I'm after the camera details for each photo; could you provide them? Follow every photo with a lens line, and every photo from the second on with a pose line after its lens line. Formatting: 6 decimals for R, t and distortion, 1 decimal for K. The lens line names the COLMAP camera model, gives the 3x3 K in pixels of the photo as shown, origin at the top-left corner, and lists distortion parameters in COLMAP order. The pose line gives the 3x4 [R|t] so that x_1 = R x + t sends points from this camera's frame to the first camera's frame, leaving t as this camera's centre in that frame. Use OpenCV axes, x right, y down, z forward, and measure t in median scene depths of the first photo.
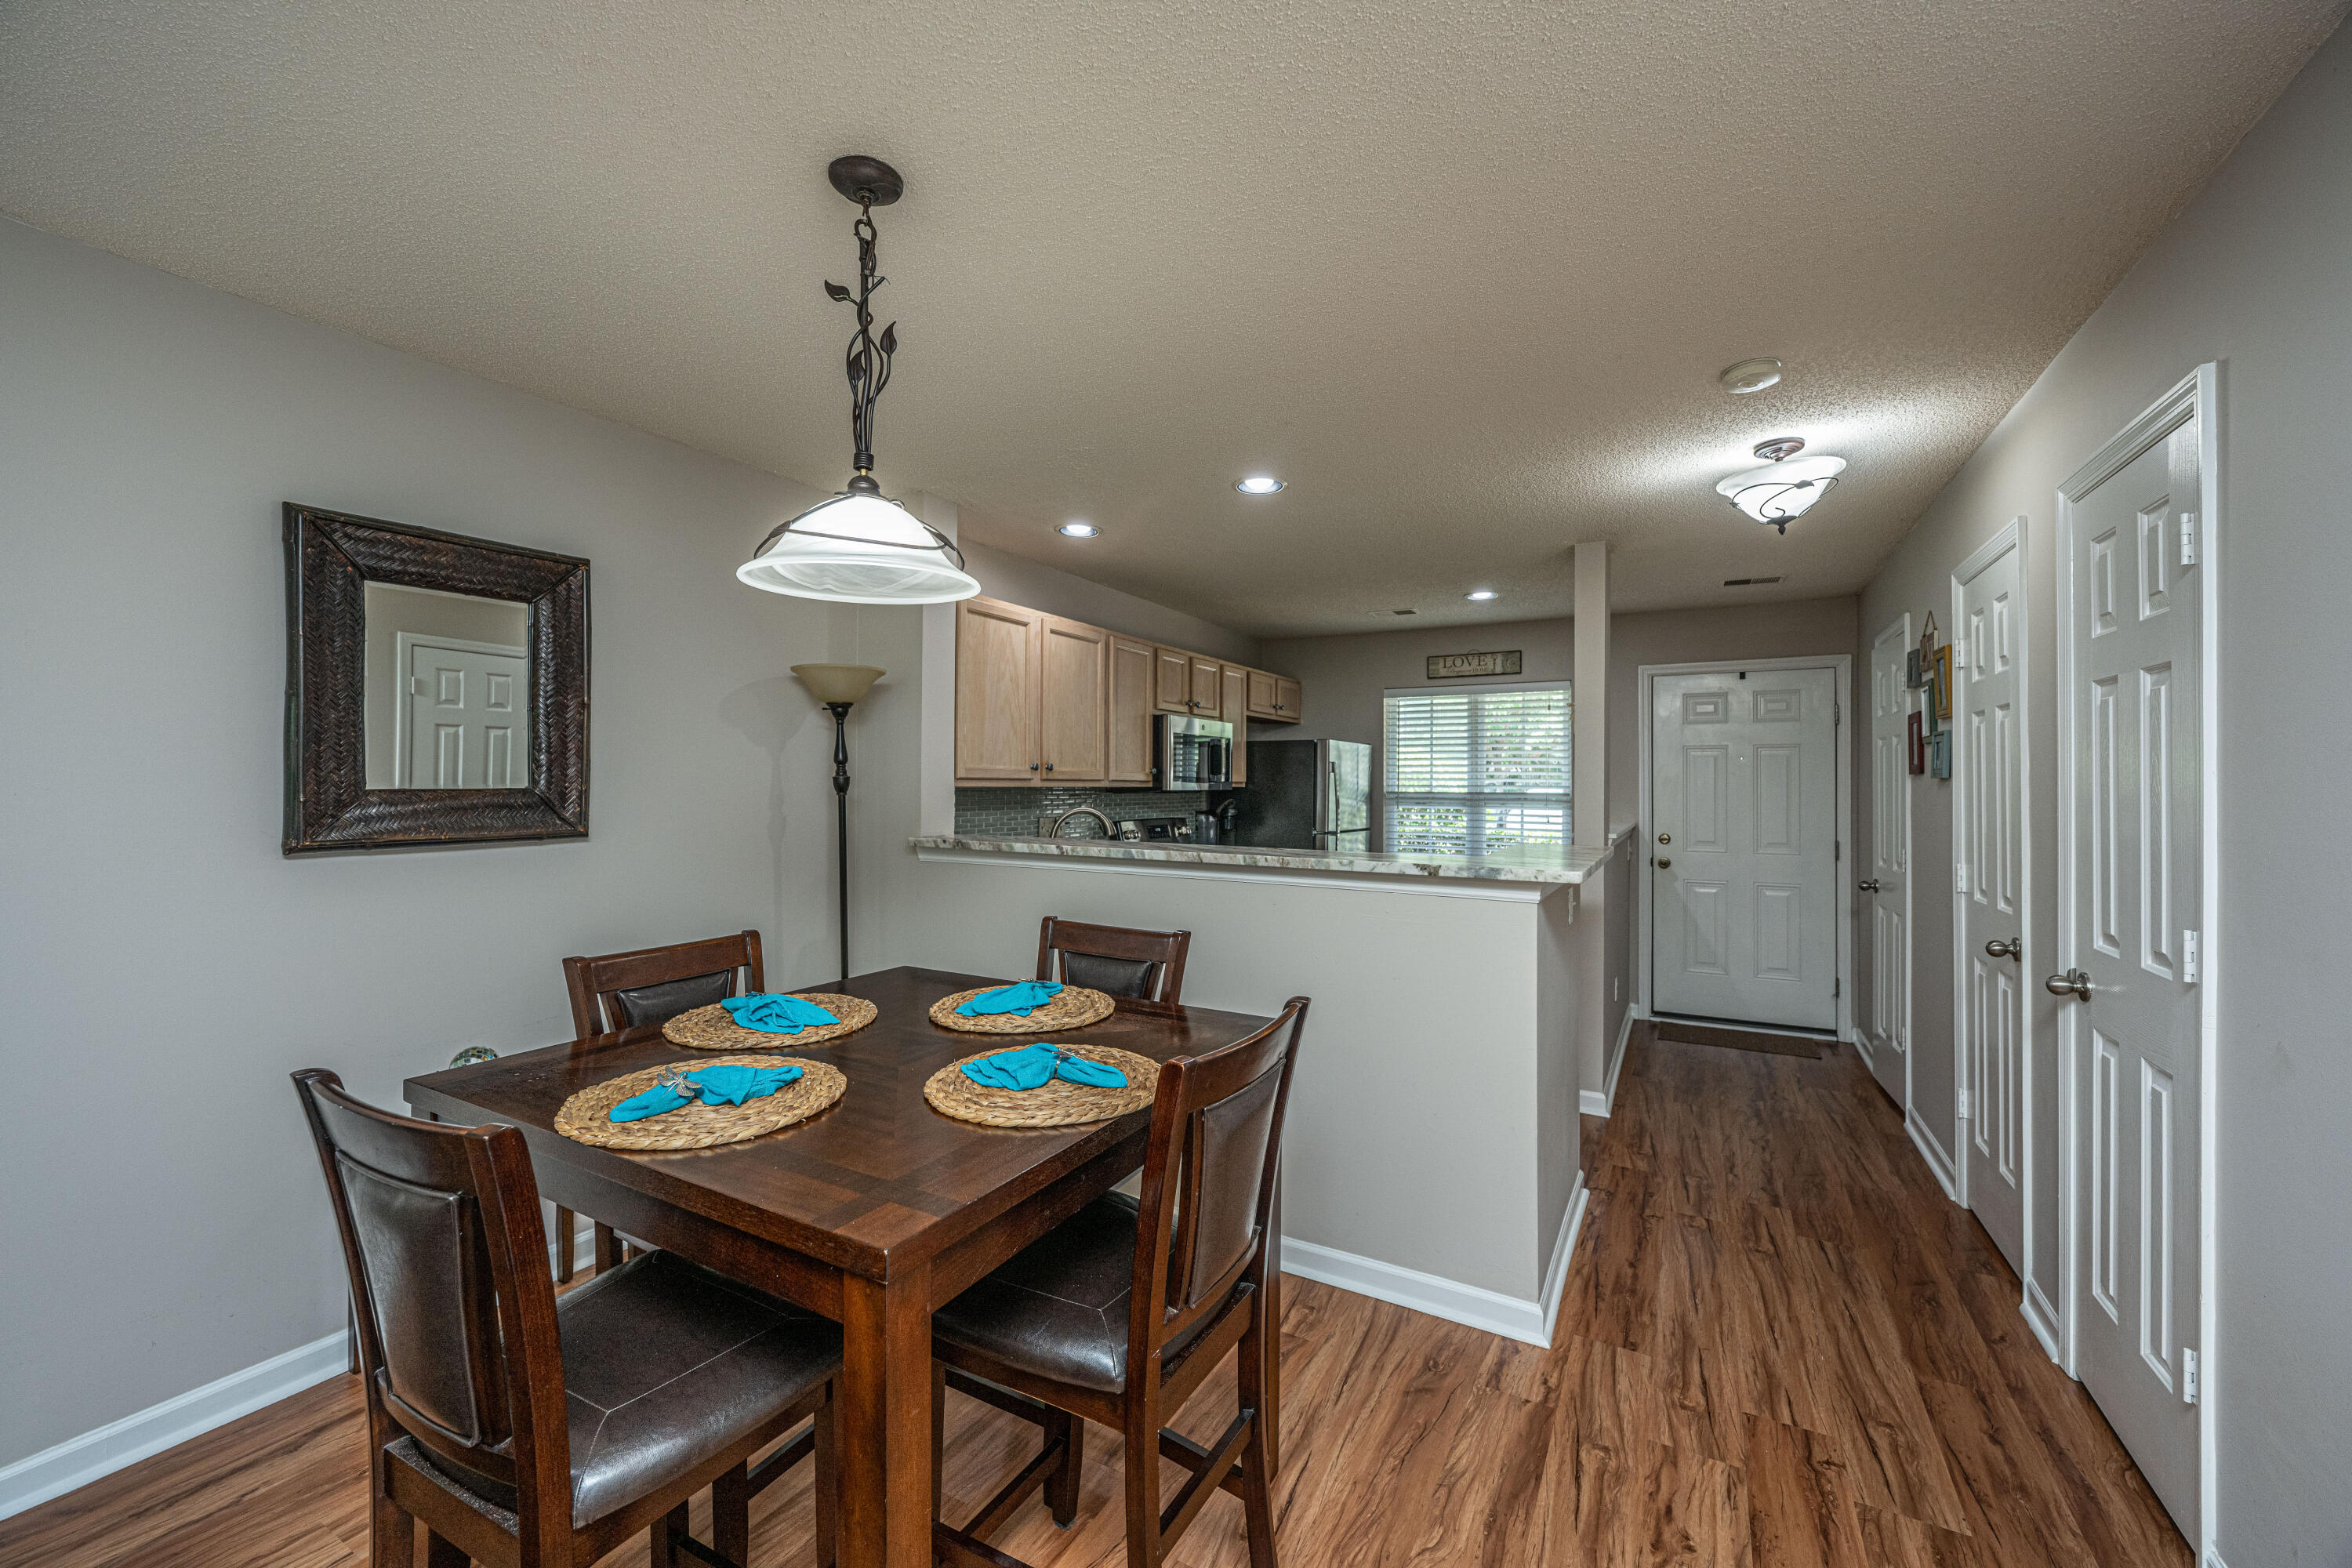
lens RADIAL K [[920.2, 0, 1192.3], [0, 920.2, 779.1], [0, 0, 1]] dist [0.000040, -0.000033]
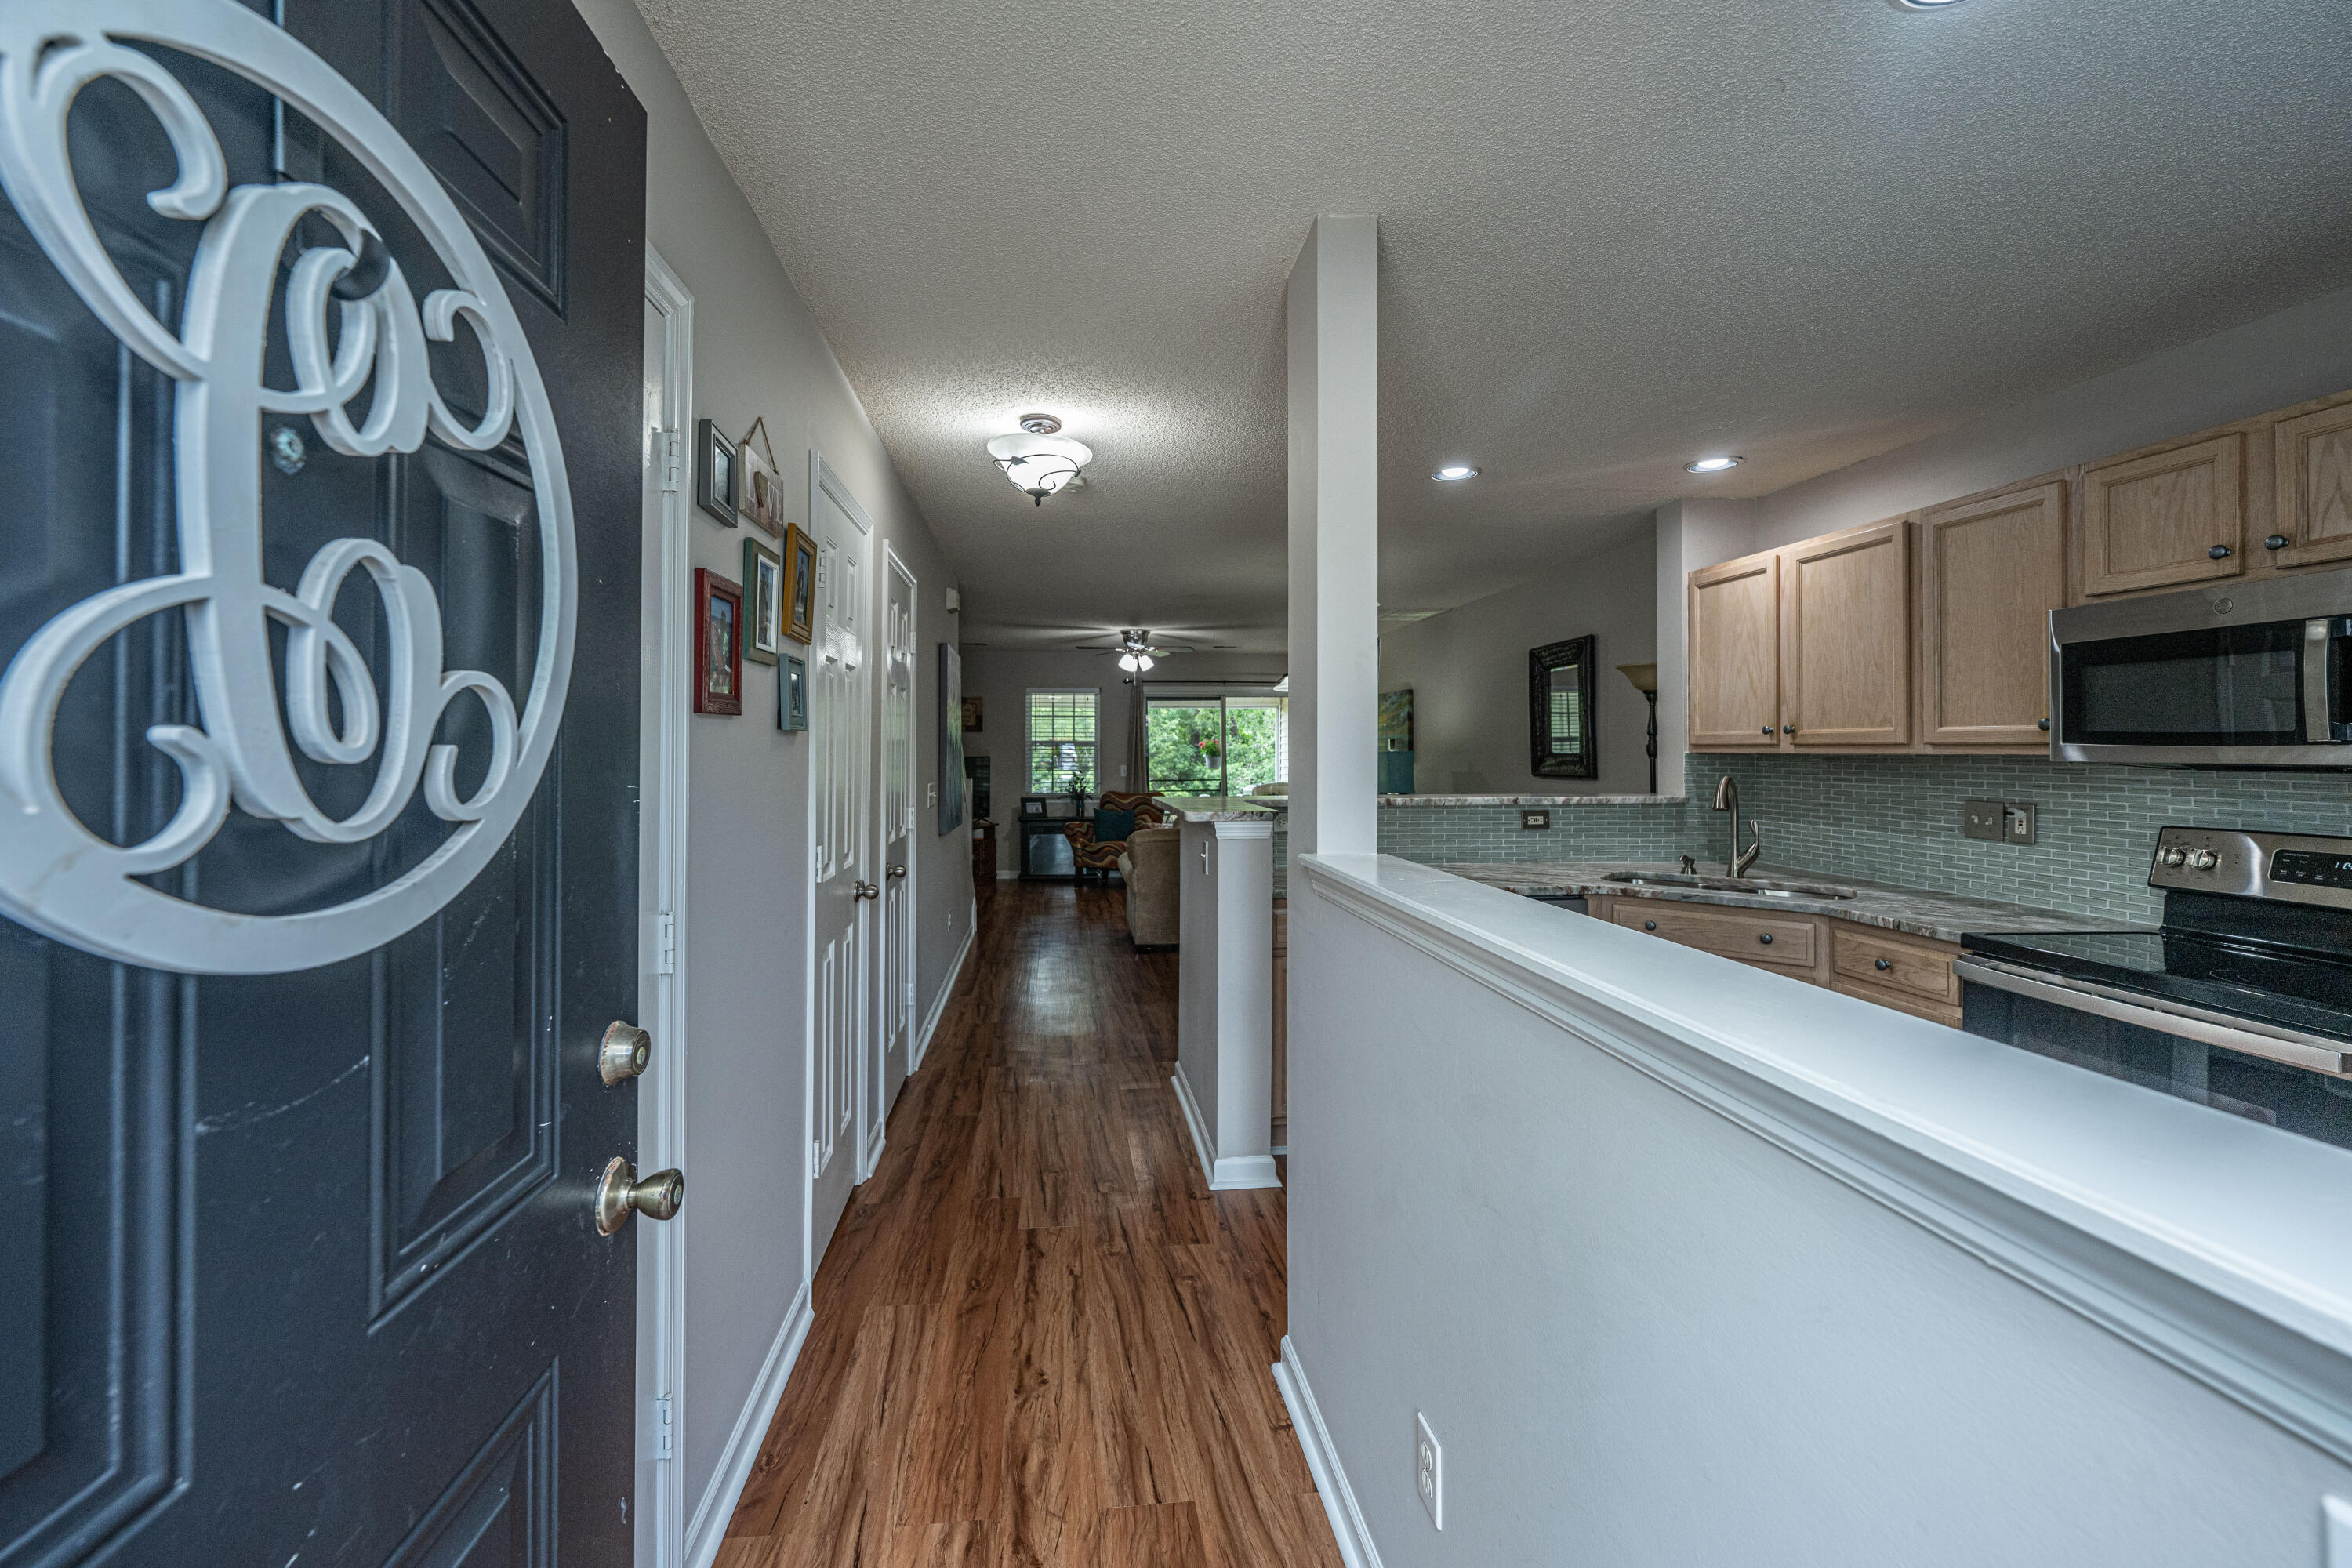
lens RADIAL K [[937.2, 0, 1141.7], [0, 937.2, 739.9], [0, 0, 1]] dist [0.000776, -0.000055]
pose [[-0.828086, -0.011937, -0.560473, 0.729362], [-0.001533, 0.999818, -0.019030, 0.012077], [0.560599, -0.014899, -0.827954, 1.248403]]
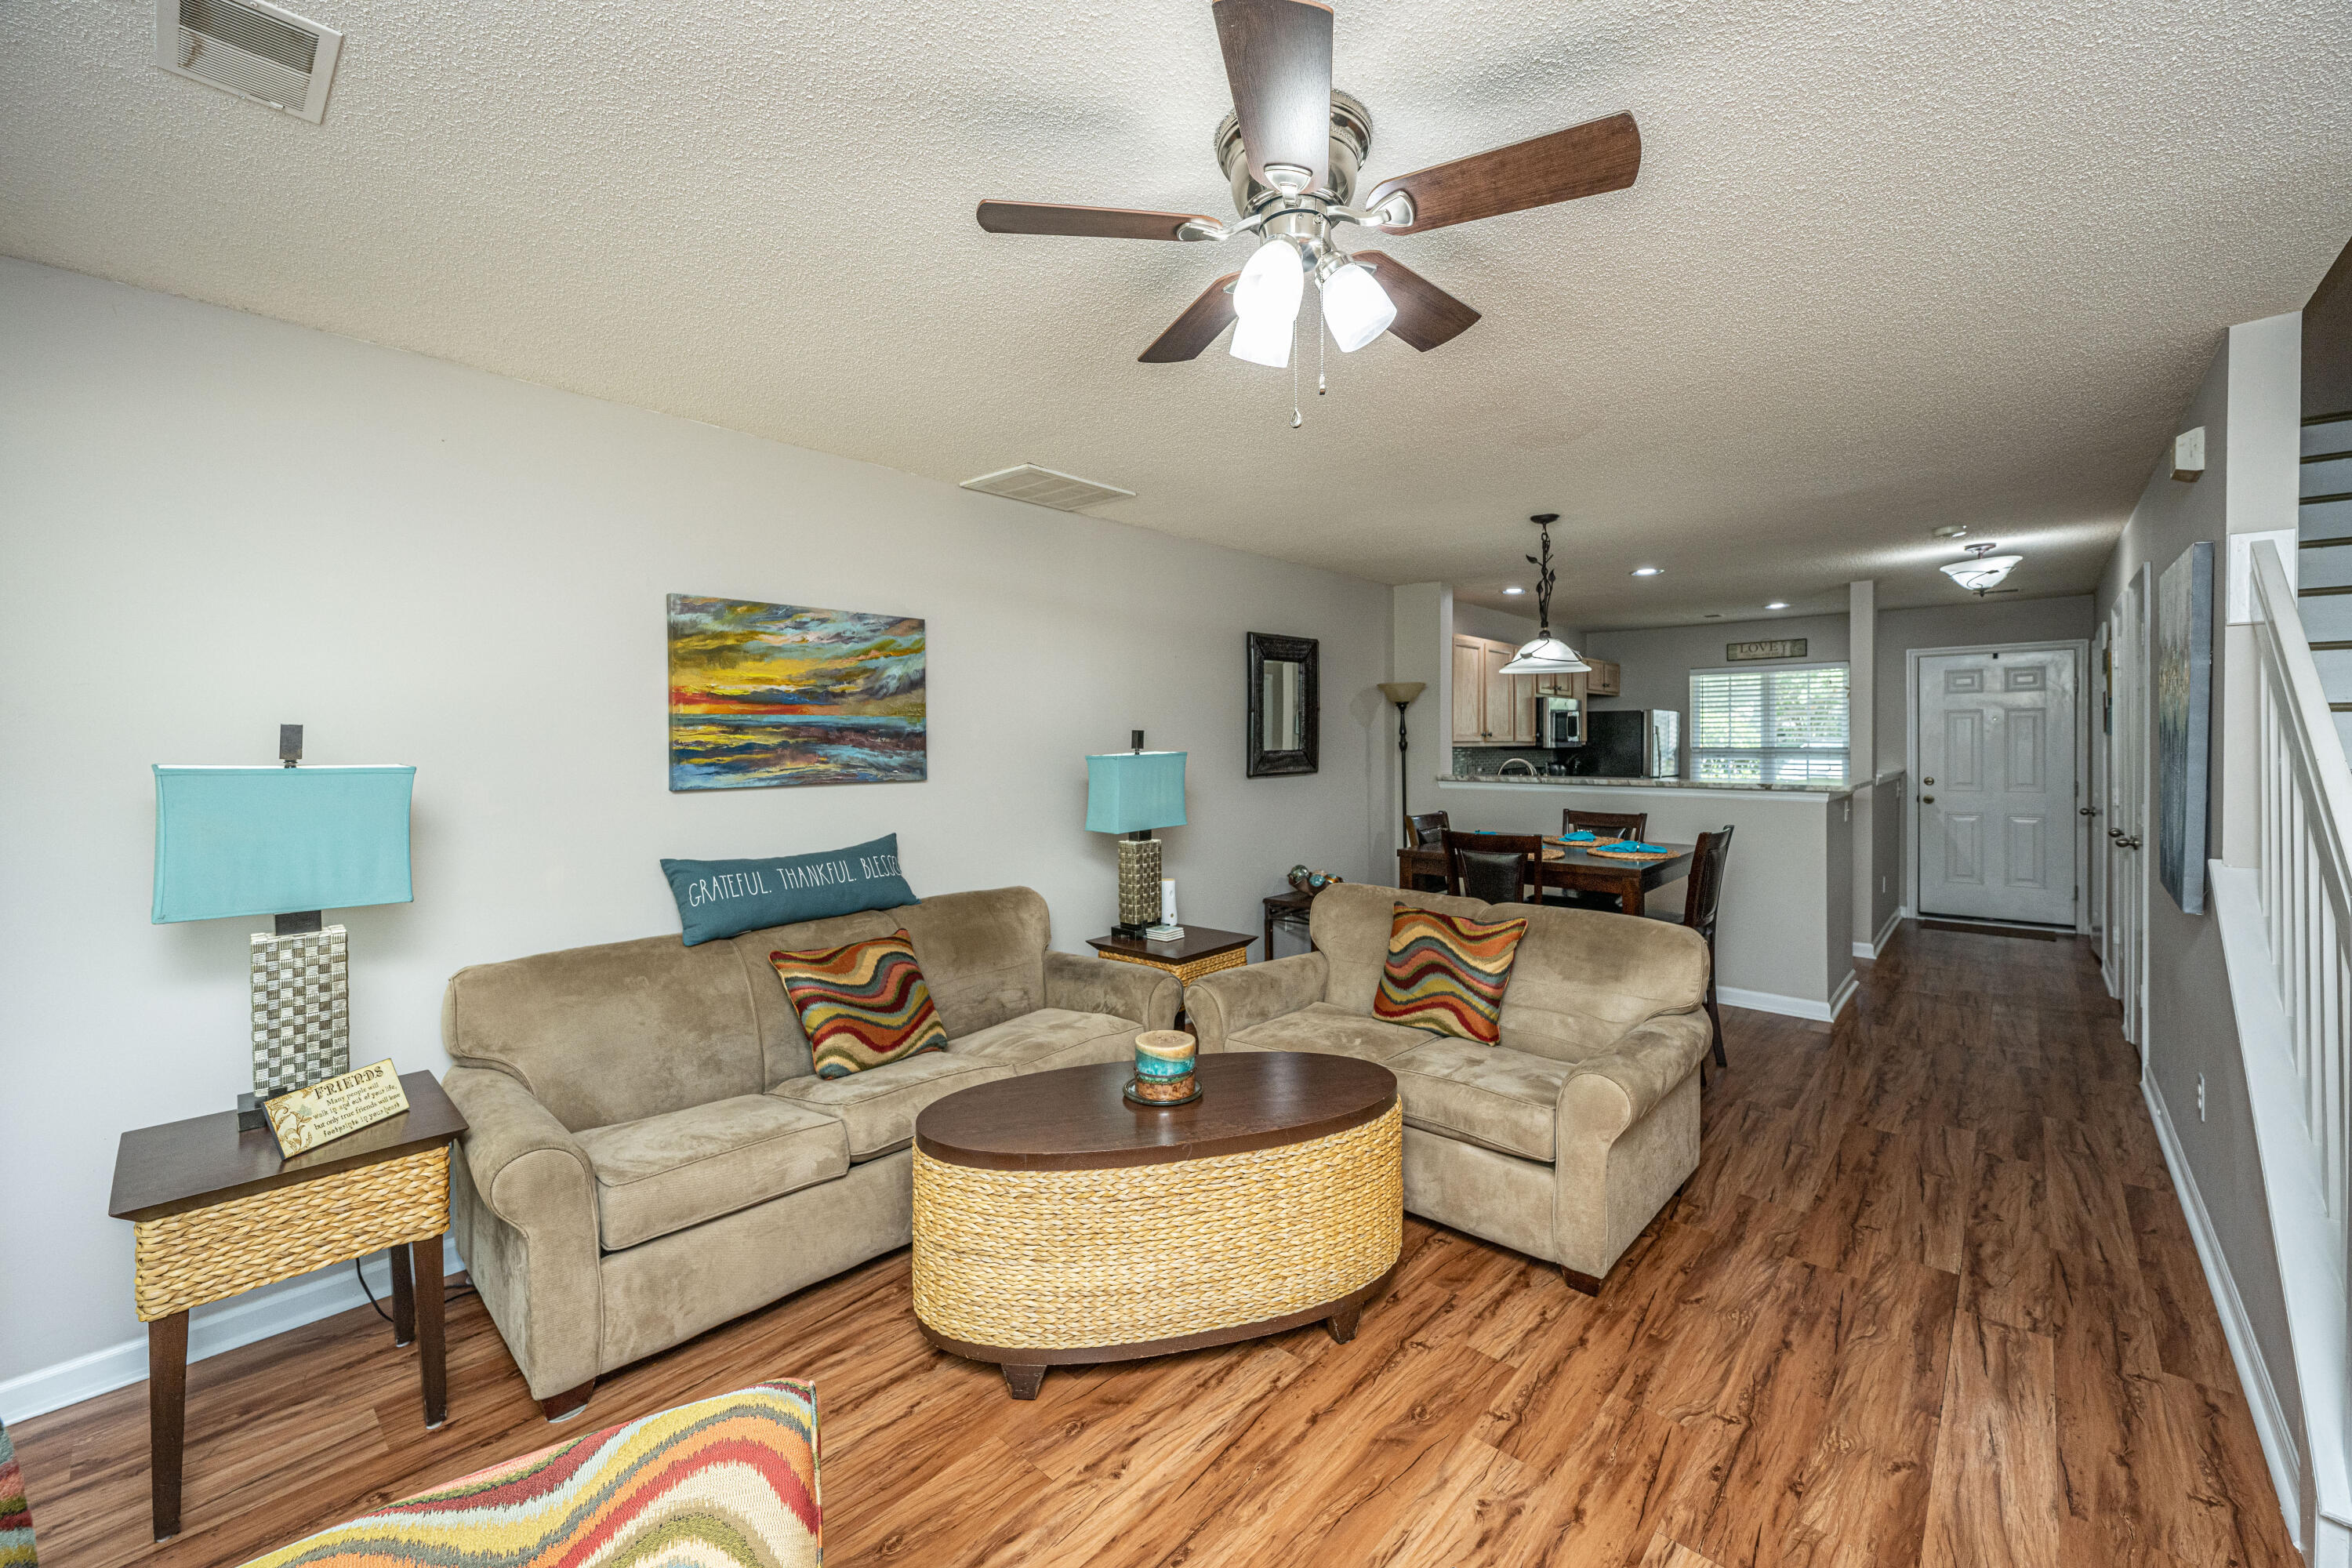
lens RADIAL K [[950.6, 0, 1214.7], [0, 950.6, 753.6], [0, 0, 1]] dist [0.002100, -0.000094]
pose [[0.979587, -0.008818, -0.200825, -0.266547], [0.012328, 0.999792, 0.016233, -0.011405], [0.200640, -0.018378, 0.979493, -0.672355]]
